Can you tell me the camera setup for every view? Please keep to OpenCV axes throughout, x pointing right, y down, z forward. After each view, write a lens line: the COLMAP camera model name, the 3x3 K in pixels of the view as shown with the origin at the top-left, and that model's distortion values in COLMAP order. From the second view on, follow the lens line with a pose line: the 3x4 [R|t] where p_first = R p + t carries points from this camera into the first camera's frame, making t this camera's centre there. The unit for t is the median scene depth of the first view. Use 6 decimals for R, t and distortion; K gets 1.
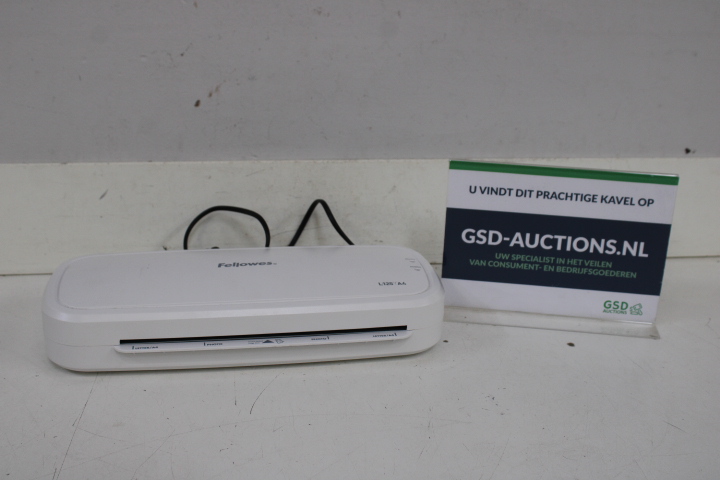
lens RADIAL K [[867.9, 0, 354.5], [0, 867.9, 241.2], [0, 0, 1]] dist [-0.064741, 0.000000]
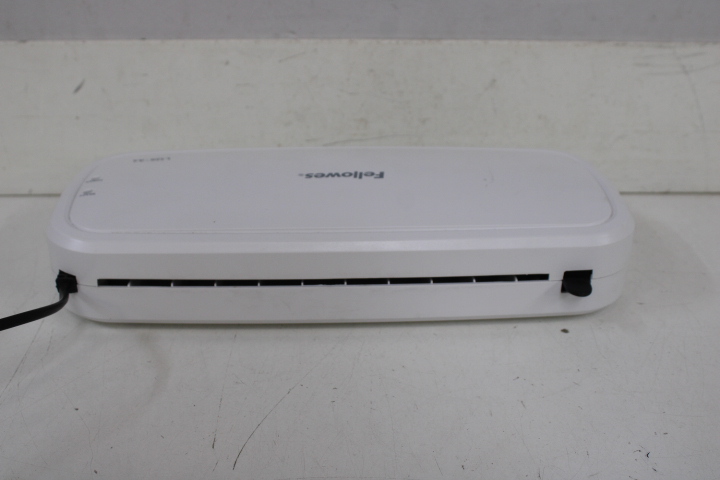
lens RADIAL K [[830.3, 0, 363.3], [0, 830.3, 238.6], [0, 0, 1]] dist [-0.089193, 0.000000]
pose [[0.994168, 0.035741, -0.101743, 0.014910], [-0.021889, 0.990721, 0.134138, -0.025543], [0.105594, -0.131128, 0.985726, 0.343856]]
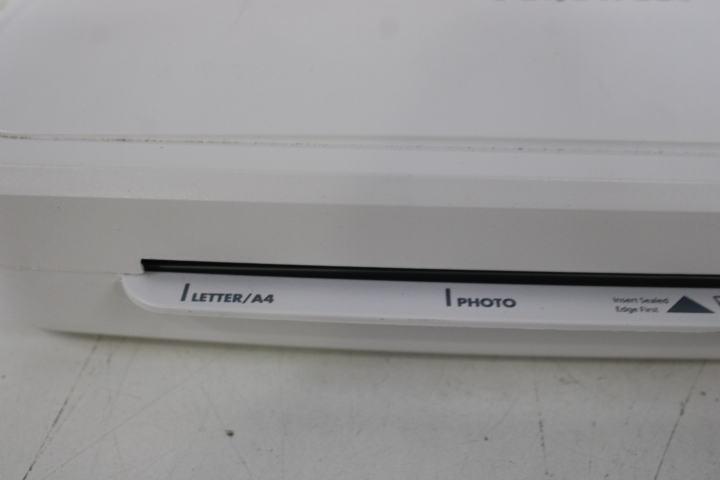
lens RADIAL K [[779.2, 0, 363.7], [0, 779.2, 245.8], [0, 0, 1]] dist [-0.087761, 0.000000]
pose [[0.975193, 0.102752, -0.196062, -0.117877], [-0.035542, 0.946926, 0.319481, 0.022440], [0.218483, -0.304587, 0.927088, 0.598830]]
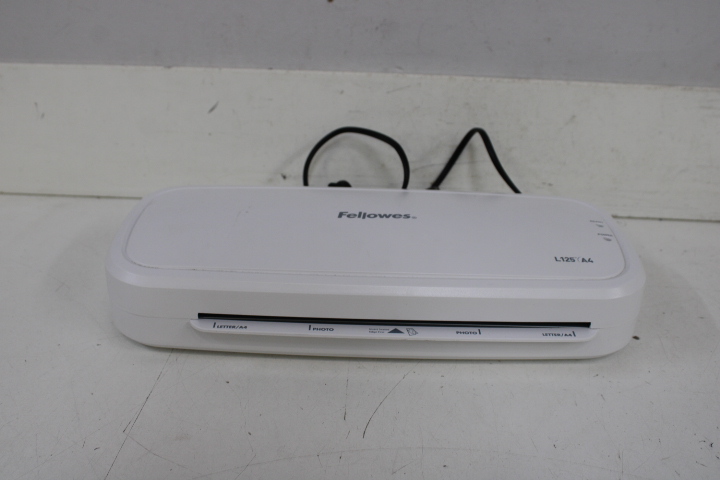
lens RADIAL K [[779.2, 0, 359.9], [0, 779.2, 242.3], [0, 0, 1]] dist [-0.087761, 0.000000]
pose [[0.983732, 0.080566, -0.160561, -0.024034], [-0.059492, 0.989464, 0.131990, -0.032545], [0.169503, -0.120291, 0.978161, 0.284691]]
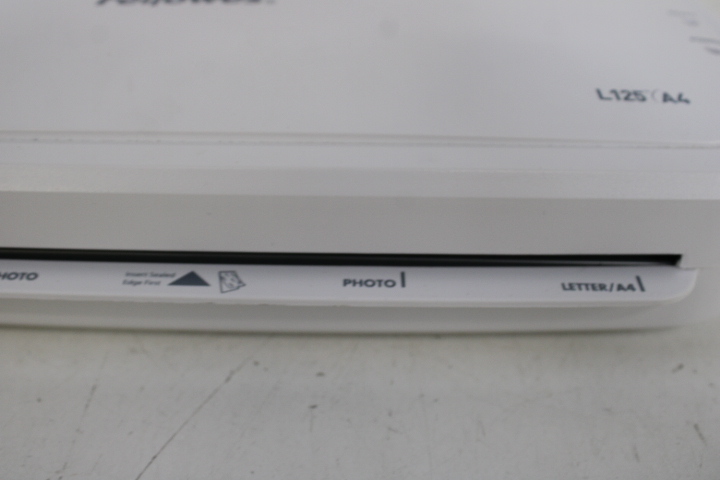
lens RADIAL K [[779.2, 0, 355.4], [0, 779.2, 241.5], [0, 0, 1]] dist [-0.087761, 0.000000]
pose [[0.984005, 0.103670, -0.144867, -0.007735], [-0.053065, 0.946883, 0.317170, 0.015069], [0.170054, -0.304410, 0.937239, 0.599584]]
